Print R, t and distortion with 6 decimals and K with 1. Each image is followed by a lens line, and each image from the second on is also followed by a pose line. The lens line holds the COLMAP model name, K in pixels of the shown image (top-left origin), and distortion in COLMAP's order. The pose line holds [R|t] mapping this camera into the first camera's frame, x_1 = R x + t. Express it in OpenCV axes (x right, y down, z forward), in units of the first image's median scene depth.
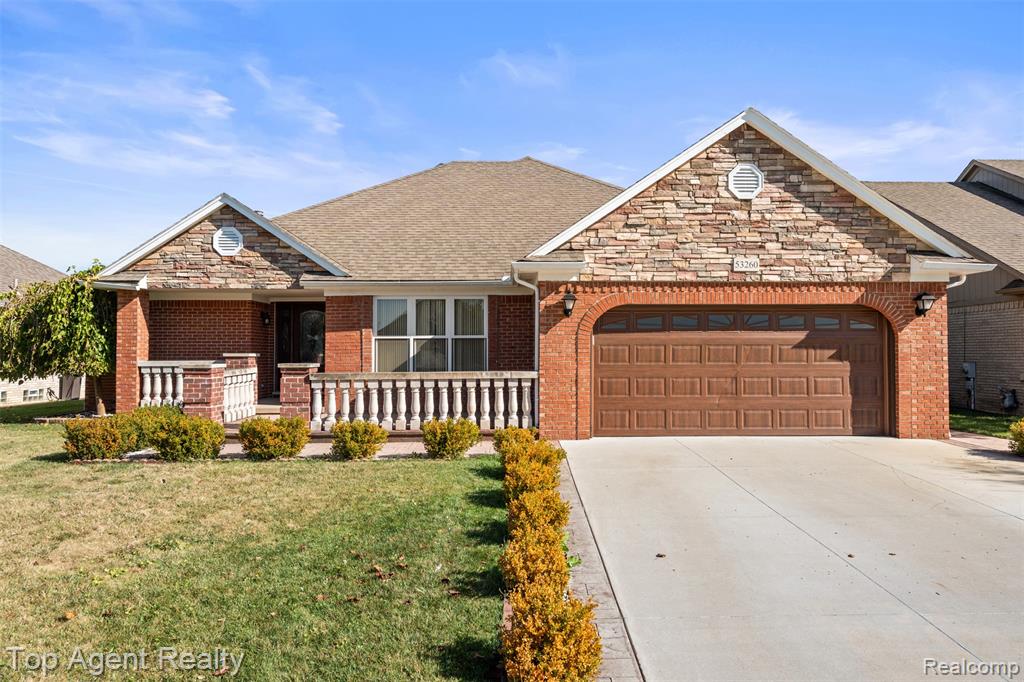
lens RADIAL K [[631.3, 0, 534.0], [0, 631.3, 339.2], [0, 0, 1]] dist [-0.002058, -0.001248]
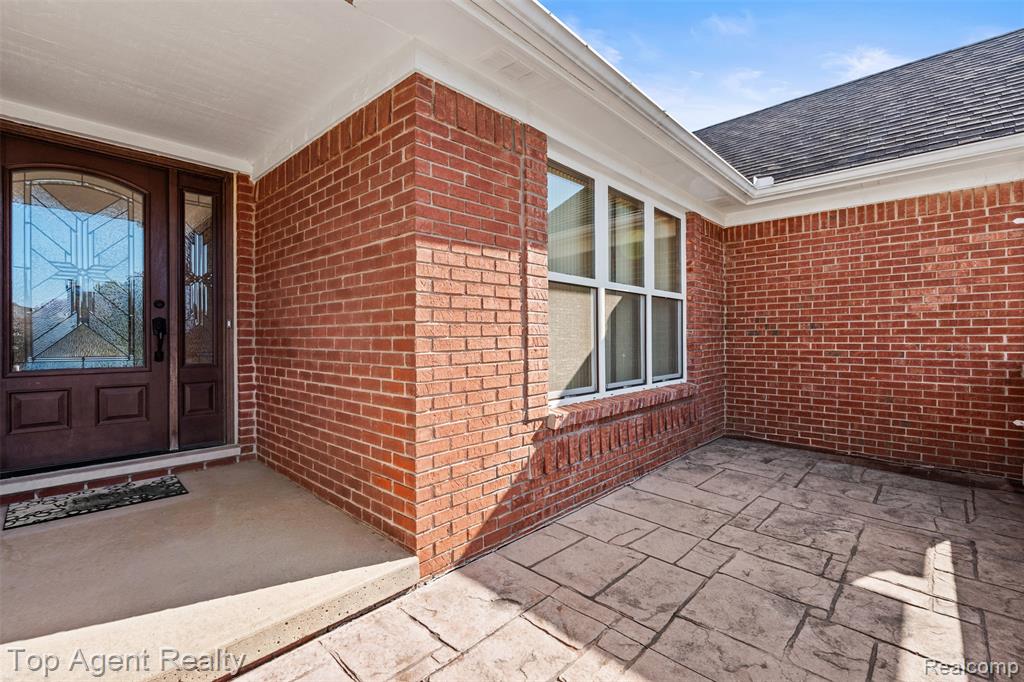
lens RADIAL K [[453.1, 0, 510.5], [0, 453.1, 341.7], [0, 0, 1]] dist [-0.007283, 0.001271]
pose [[0.704733, -0.004341, 0.709459, -0.507488], [-0.012429, 0.999752, 0.018464, 0.031675], [-0.709364, -0.021830, 0.704505, 1.027769]]
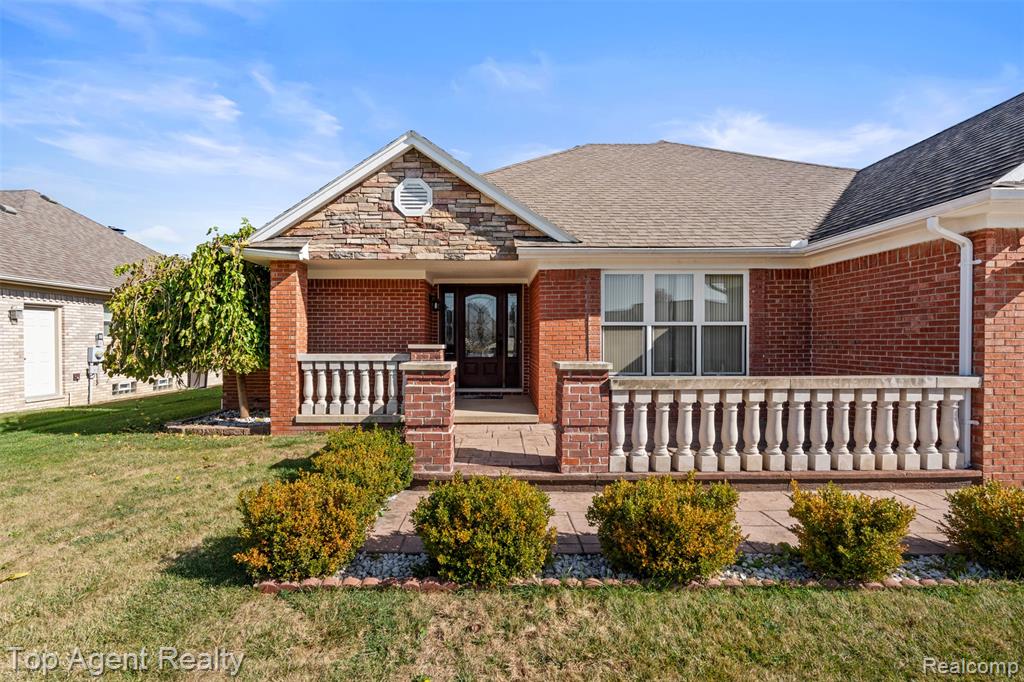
lens RADIAL K [[453.1, 0, 501.1], [0, 453.1, 341.1], [0, 0, 1]] dist [-0.007283, 0.001271]
pose [[0.999700, 0.001838, -0.024432, -0.435180], [-0.001330, 0.999783, 0.020793, 0.008032], [0.024465, -0.020754, 0.999485, 0.539406]]
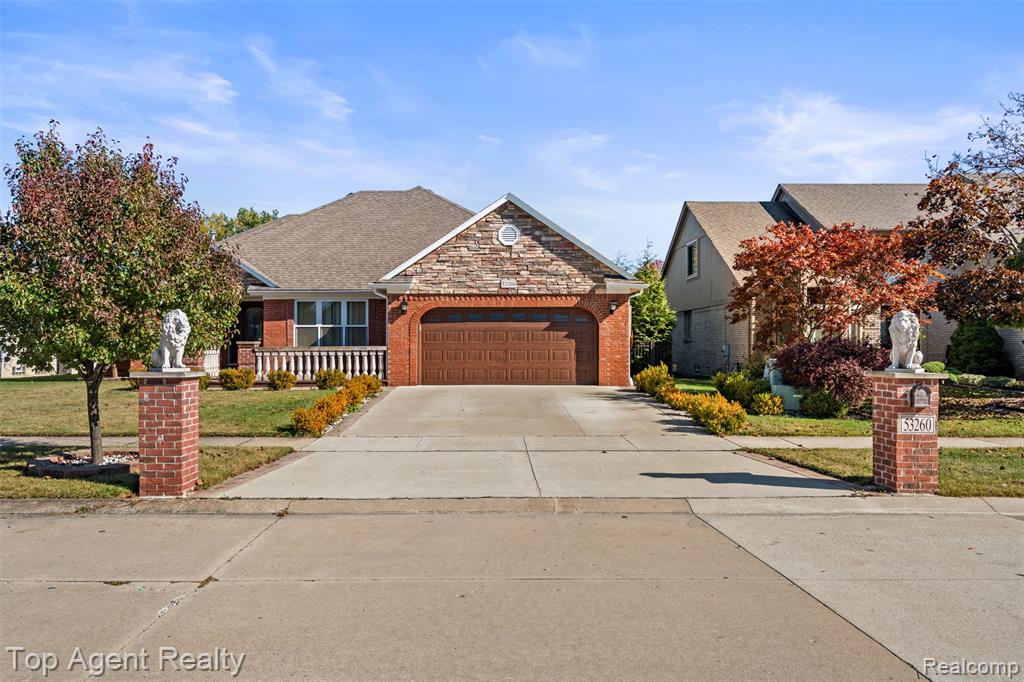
lens RADIAL K [[765.0, 0, 503.6], [0, 765.0, 340.9], [0, 0, 1]] dist [-0.000653, 0.001922]
pose [[0.999891, 0.001371, -0.014697, 0.344473], [-0.001105, 0.999836, 0.018071, -0.000945], [0.014719, -0.018053, 0.999729, -1.046093]]
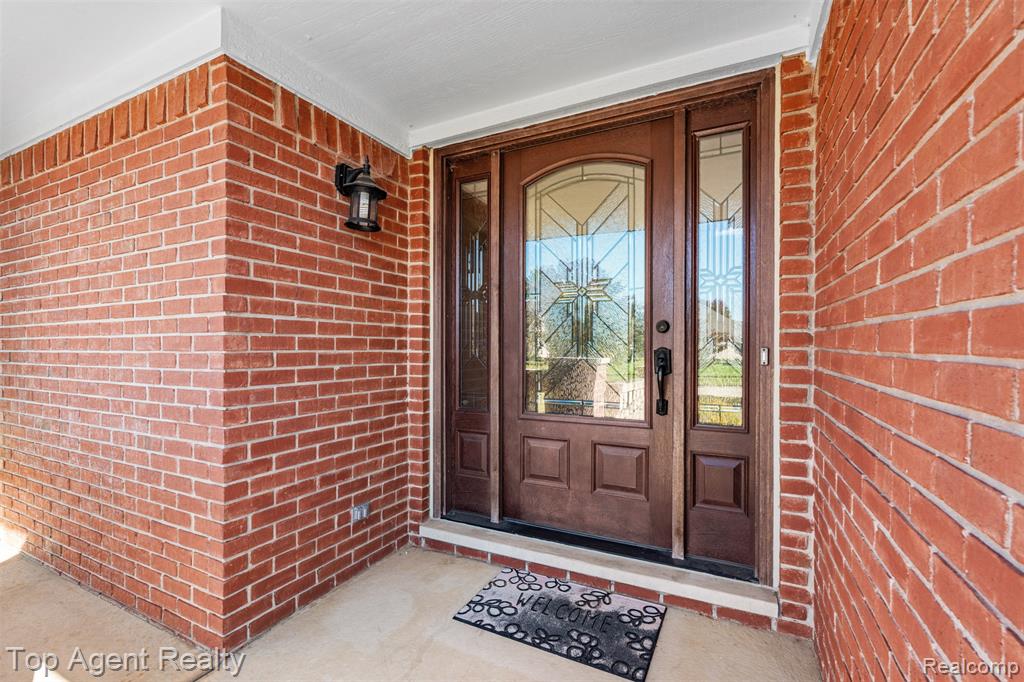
lens RADIAL K [[453.1, 0, 510.5], [0, 453.1, 347.2], [0, 0, 1]] dist [-0.007283, 0.001271]
pose [[0.881328, 0.001505, -0.472503, -0.422768], [0.009140, 0.999754, 0.020231, 0.019129], [0.472417, -0.022148, 0.881097, 1.206245]]
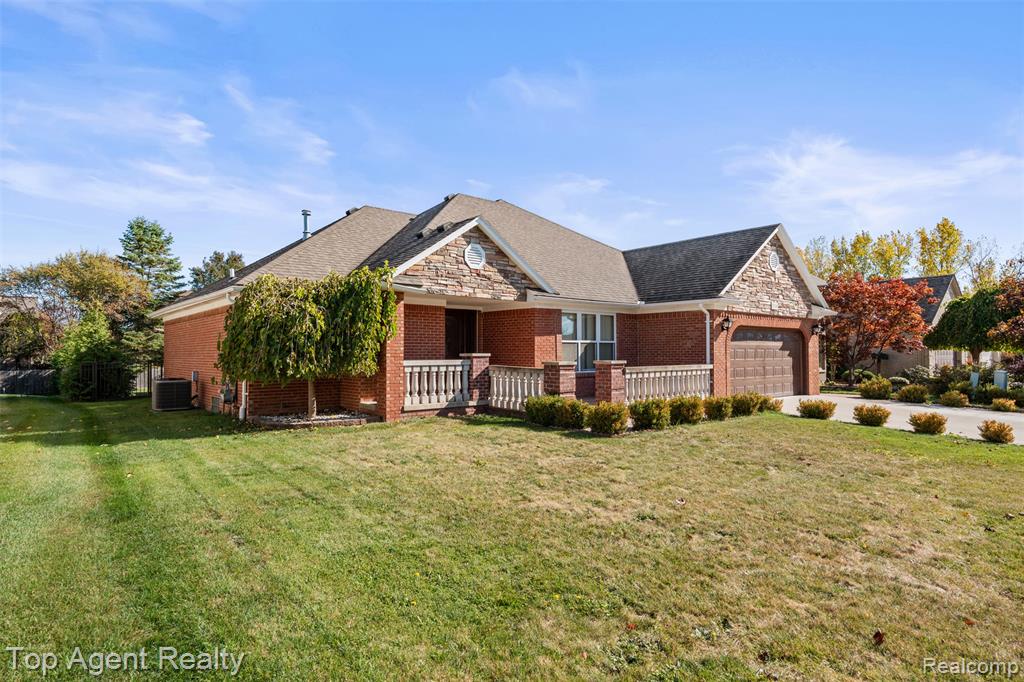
lens RADIAL K [[579.5, 0, 515.9], [0, 579.5, 340.2], [0, 0, 1]] dist [-0.021812, 0.000294]
pose [[0.773143, 0.015313, 0.634047, -1.304505], [-0.012002, 0.999883, -0.009513, 0.008761], [-0.634118, -0.000255, 0.773236, 0.160932]]
